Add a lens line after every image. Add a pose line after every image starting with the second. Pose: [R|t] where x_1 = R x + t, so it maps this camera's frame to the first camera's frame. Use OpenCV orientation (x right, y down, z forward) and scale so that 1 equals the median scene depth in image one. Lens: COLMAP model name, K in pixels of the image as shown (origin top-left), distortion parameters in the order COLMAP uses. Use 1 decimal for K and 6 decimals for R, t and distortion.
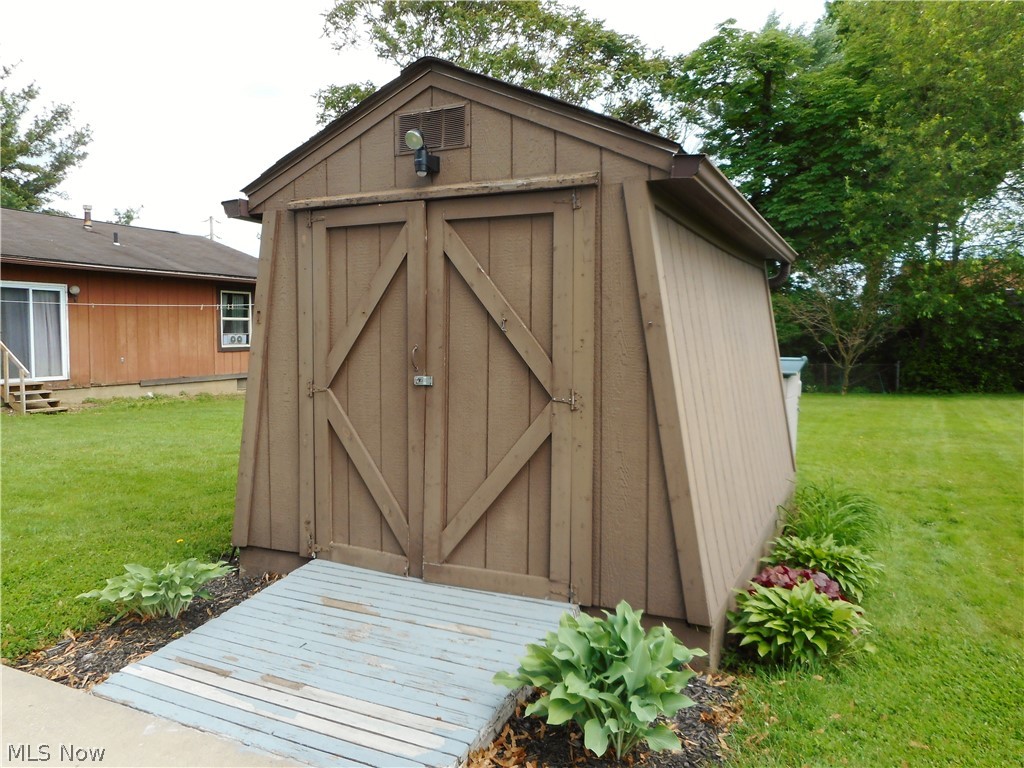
lens RADIAL K [[761.4, 0, 512.1], [0, 761.4, 385.9], [0, 0, 1]] dist [-0.006993, 0.001587]
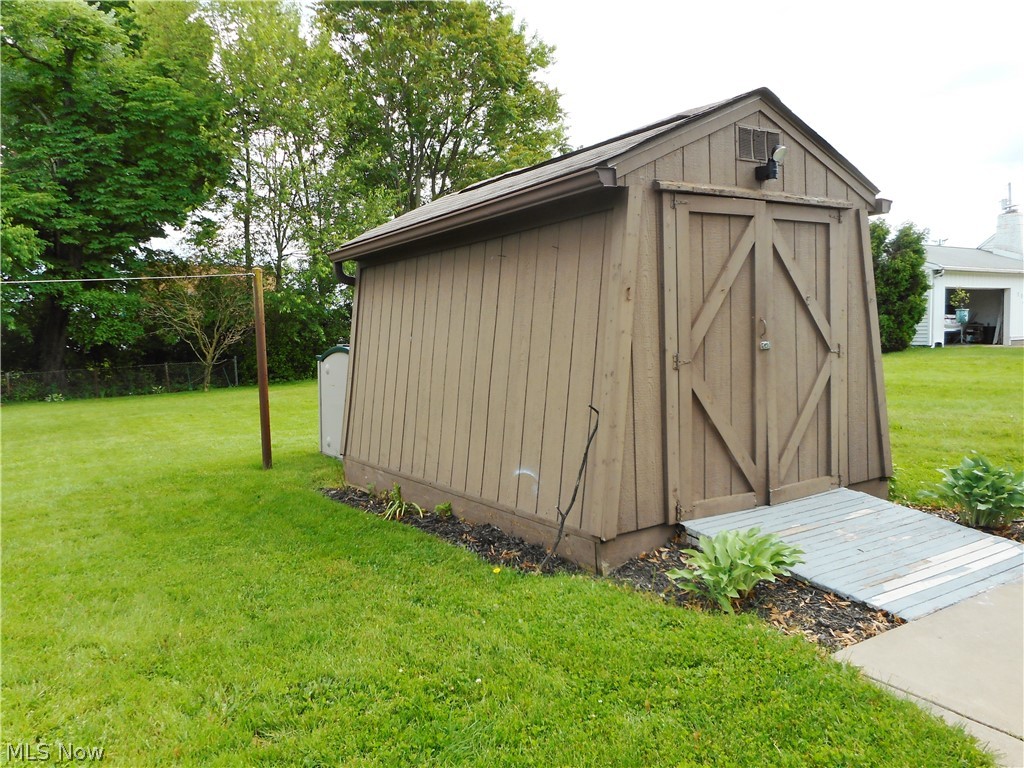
lens RADIAL K [[761.4, 0, 514.0], [0, 761.4, 383.5], [0, 0, 1]] dist [-0.006993, 0.001587]
pose [[0.522216, -0.082874, 0.848777, -1.328604], [0.089262, 0.995112, 0.042243, -0.032449], [-0.848129, 0.053704, 0.527060, 0.661313]]
